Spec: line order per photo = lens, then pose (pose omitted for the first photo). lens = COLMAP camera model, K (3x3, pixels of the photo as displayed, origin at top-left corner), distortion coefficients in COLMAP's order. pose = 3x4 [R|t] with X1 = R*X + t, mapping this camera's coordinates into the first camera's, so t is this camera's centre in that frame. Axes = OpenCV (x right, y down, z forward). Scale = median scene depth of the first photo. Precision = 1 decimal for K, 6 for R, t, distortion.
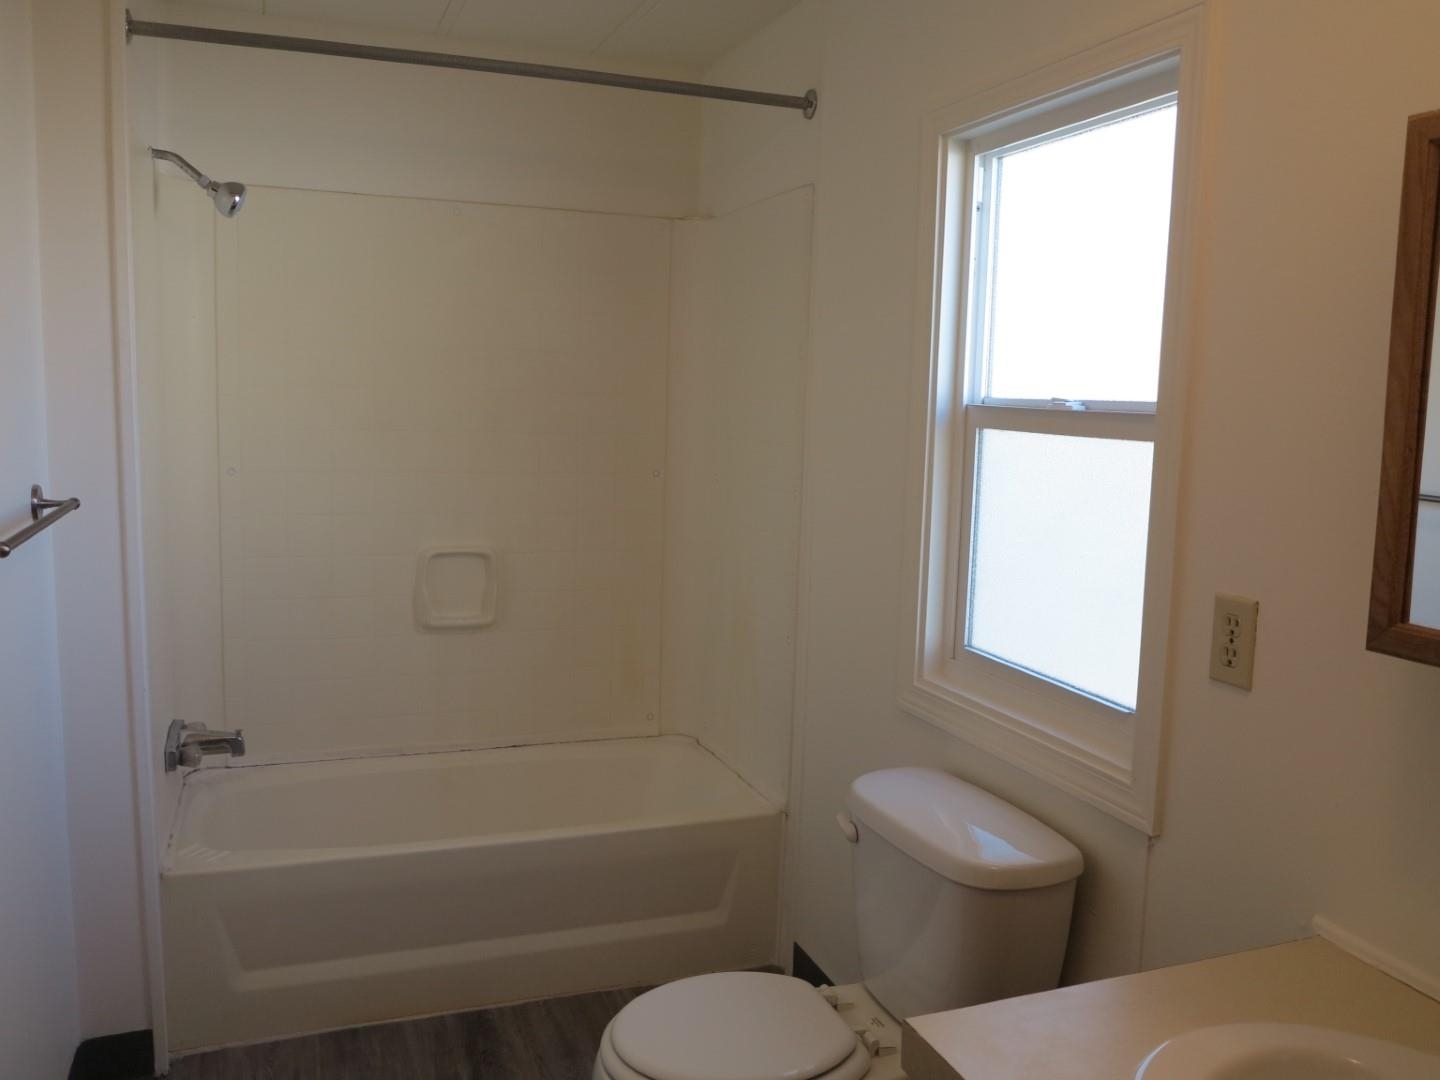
lens RADIAL K [[1184.6, 0, 721.9], [0, 1184.6, 537.8], [0, 0, 1]] dist [-0.058590, 0.006246]
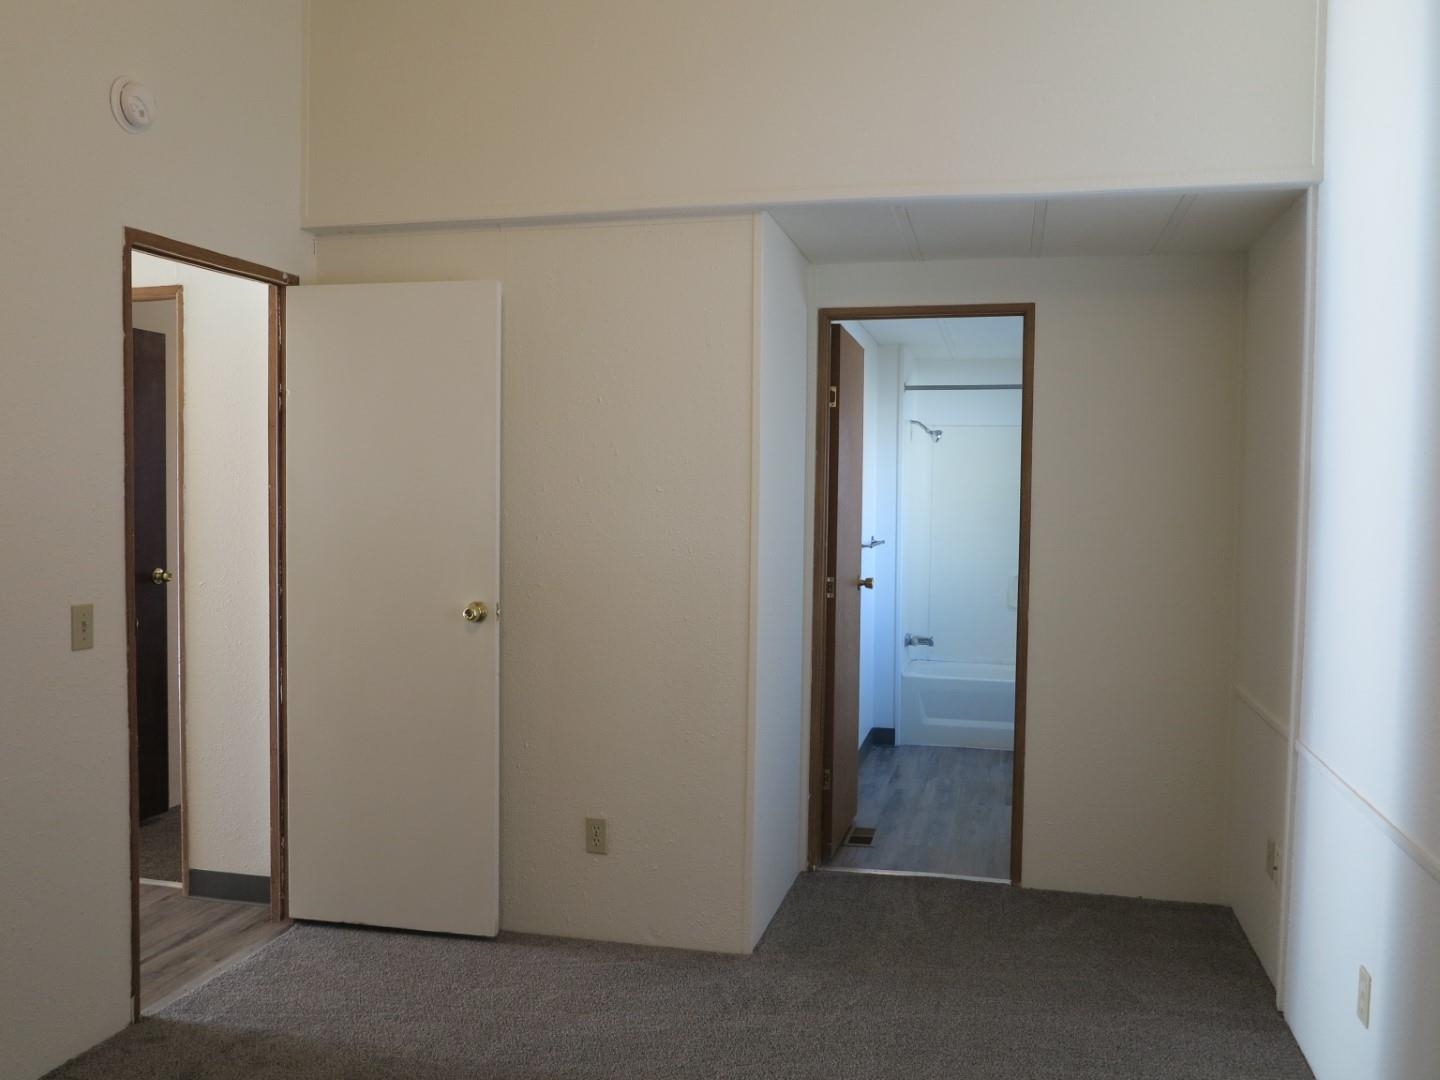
lens RADIAL K [[1184.6, 0, 721.7], [0, 1184.6, 541.8], [0, 0, 1]] dist [-0.058590, 0.006246]
pose [[0.829452, 0.003281, -0.558568, 0.718304], [-0.062492, 0.994250, -0.086958, 0.230301], [0.555071, 0.107033, 0.824888, -1.559635]]
